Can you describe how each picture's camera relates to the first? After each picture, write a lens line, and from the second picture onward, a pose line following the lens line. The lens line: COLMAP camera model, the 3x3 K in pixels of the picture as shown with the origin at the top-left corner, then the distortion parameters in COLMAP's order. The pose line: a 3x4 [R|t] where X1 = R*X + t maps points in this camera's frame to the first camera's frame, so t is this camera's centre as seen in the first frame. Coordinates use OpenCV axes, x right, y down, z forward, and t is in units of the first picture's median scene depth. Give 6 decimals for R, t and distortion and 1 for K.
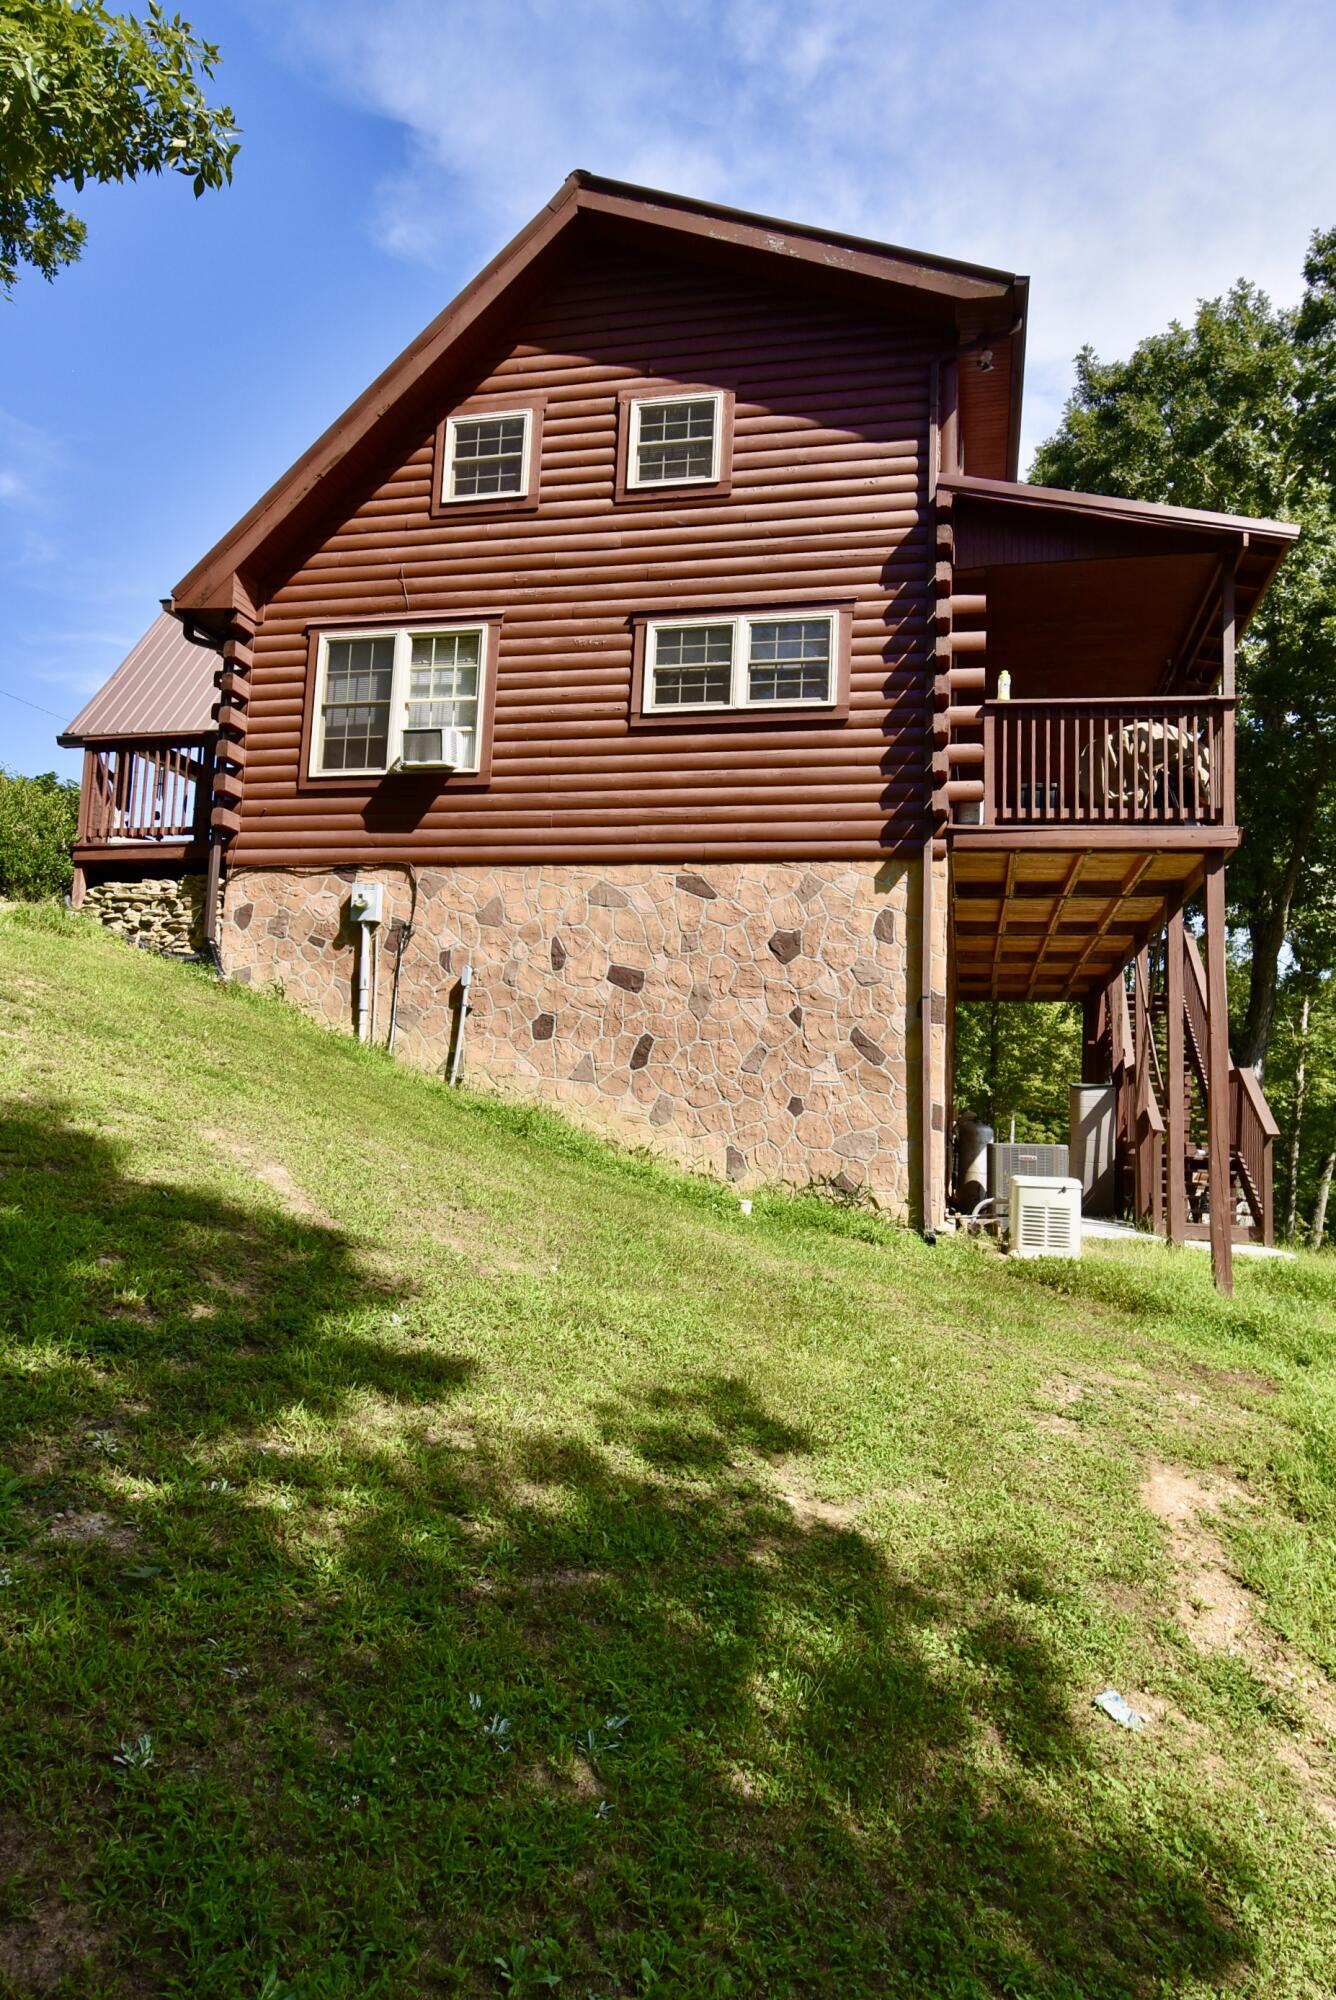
lens RADIAL K [[1196.8, 0, 693.2], [0, 1196.8, 1003.6], [0, 0, 1]] dist [0.015015, -0.026987]
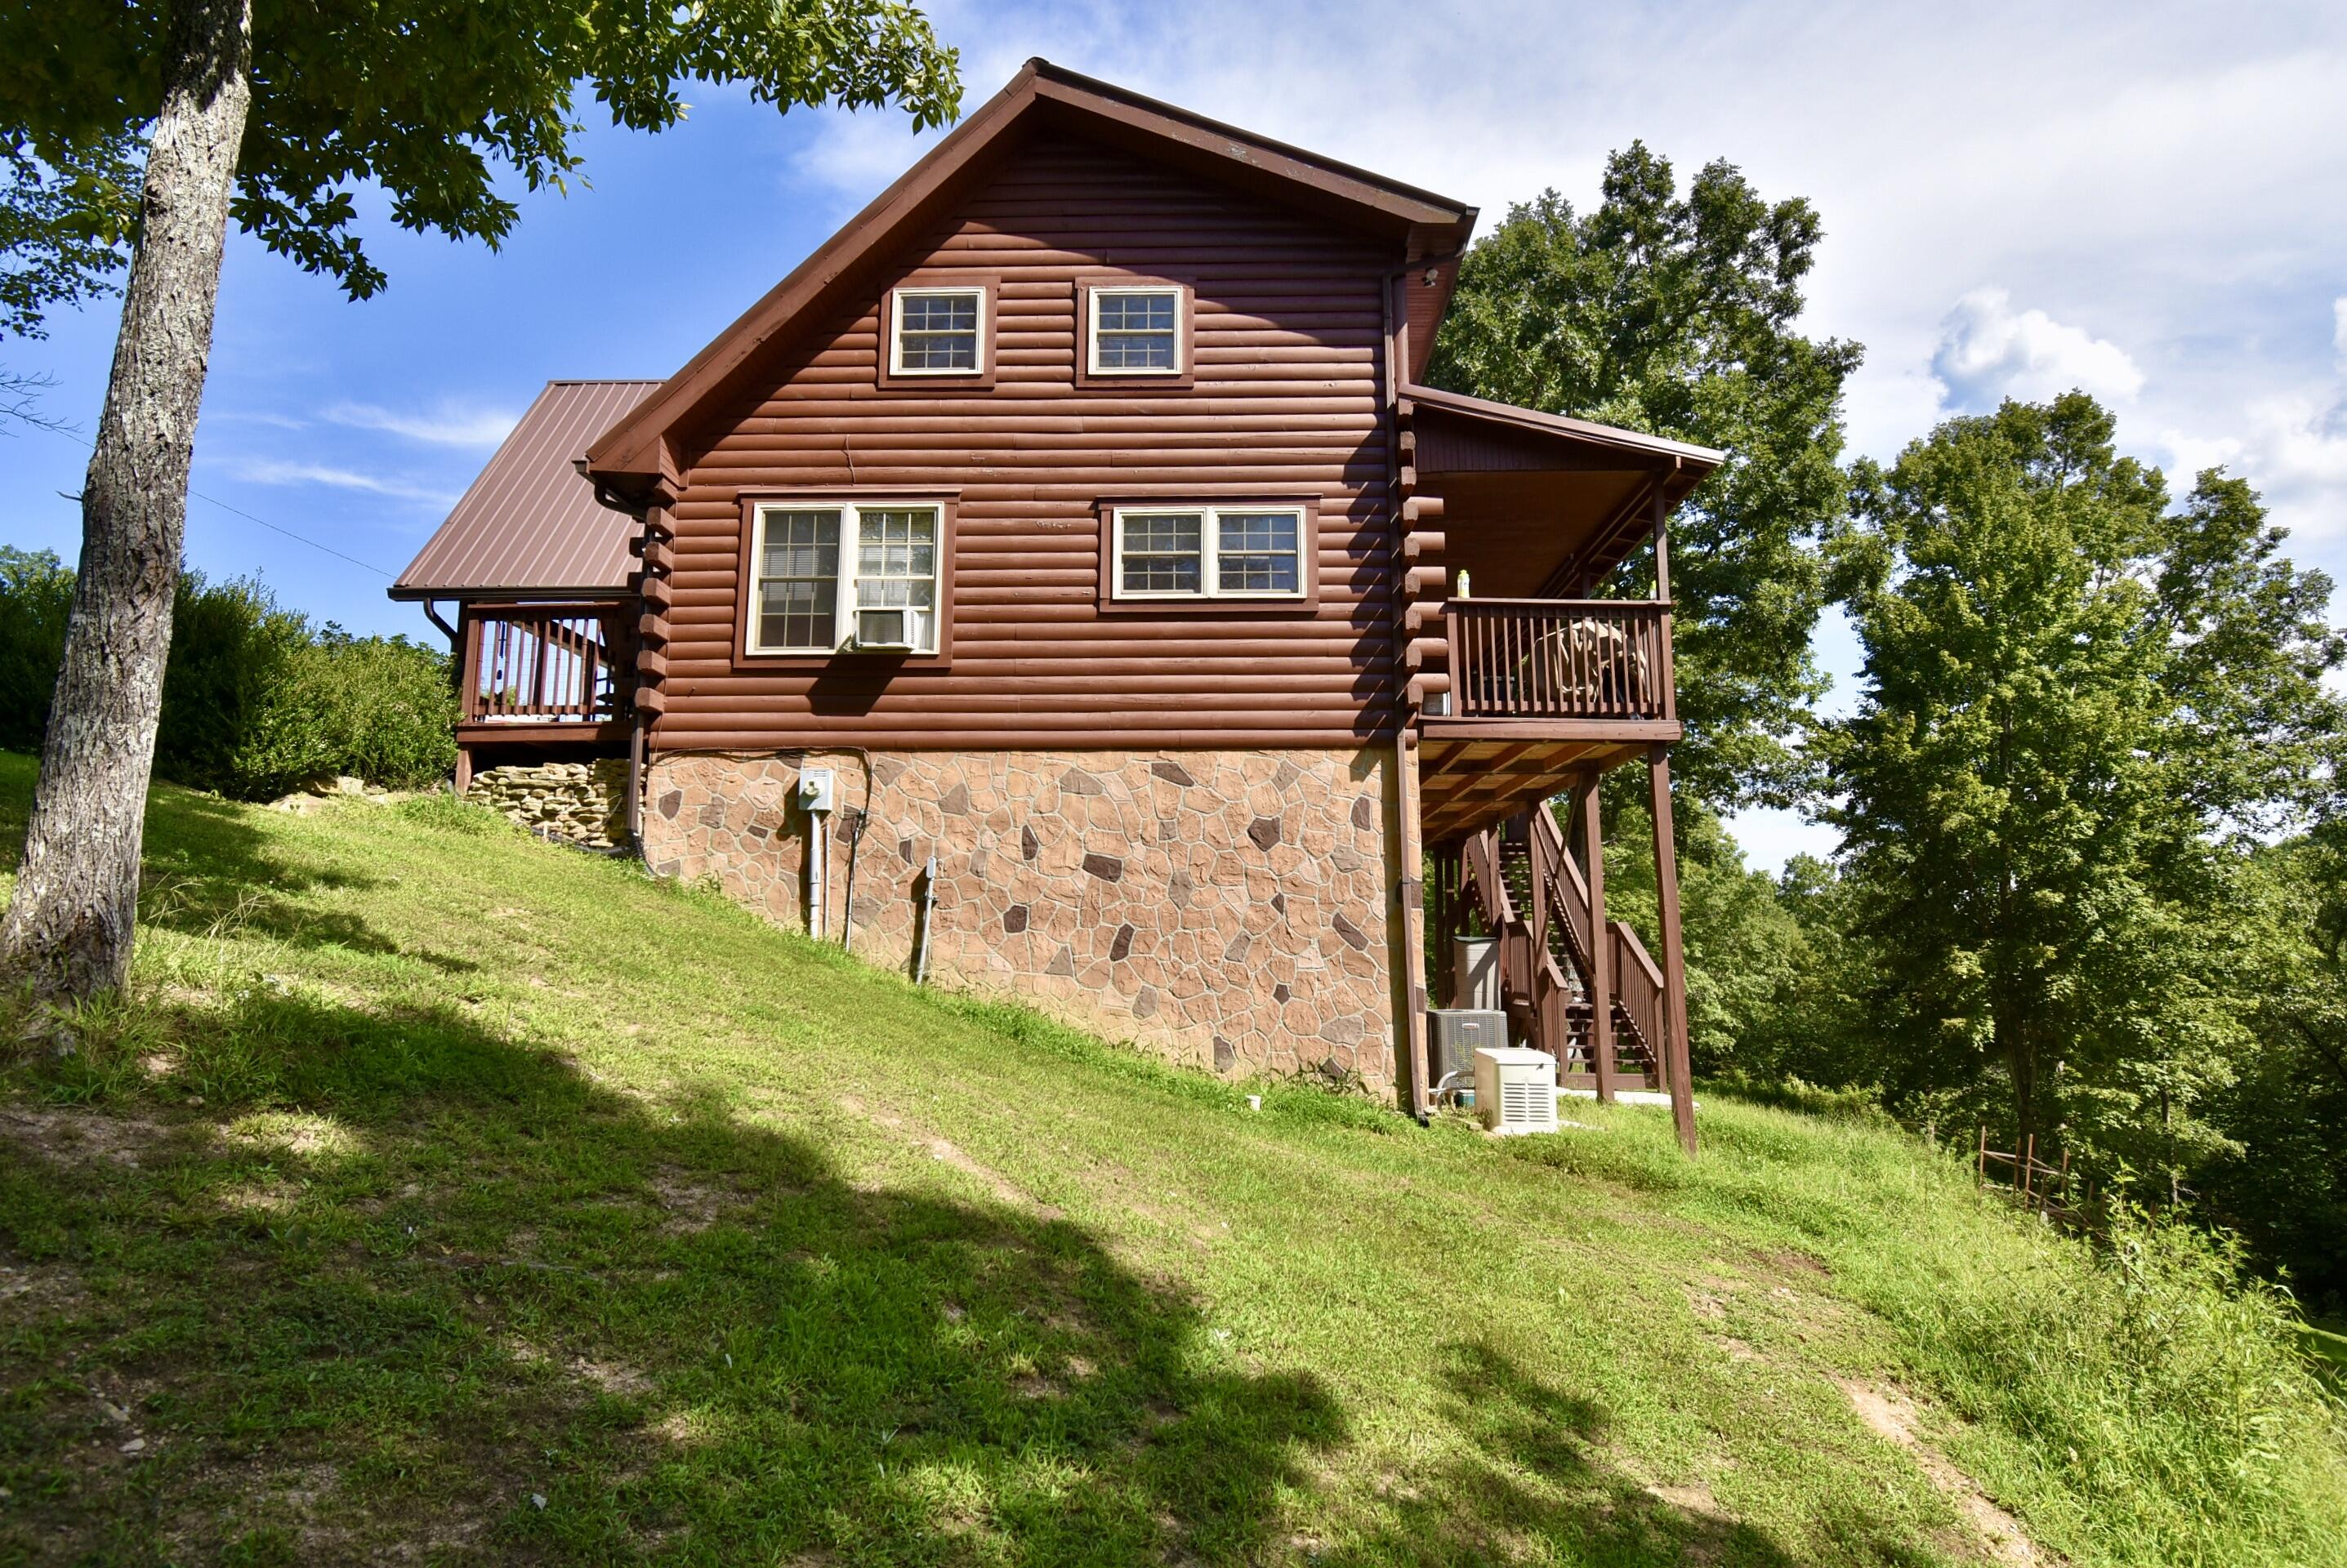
lens RADIAL K [[1196.4, 0, 1176.5], [0, 1196.4, 766.4], [0, 0, 1]] dist [0.016263, -0.023299]
pose [[0.979926, -0.007507, 0.199220, -0.189708], [0.016447, 0.998929, -0.043258, -0.059686], [-0.198682, 0.045666, 0.979000, 0.021917]]
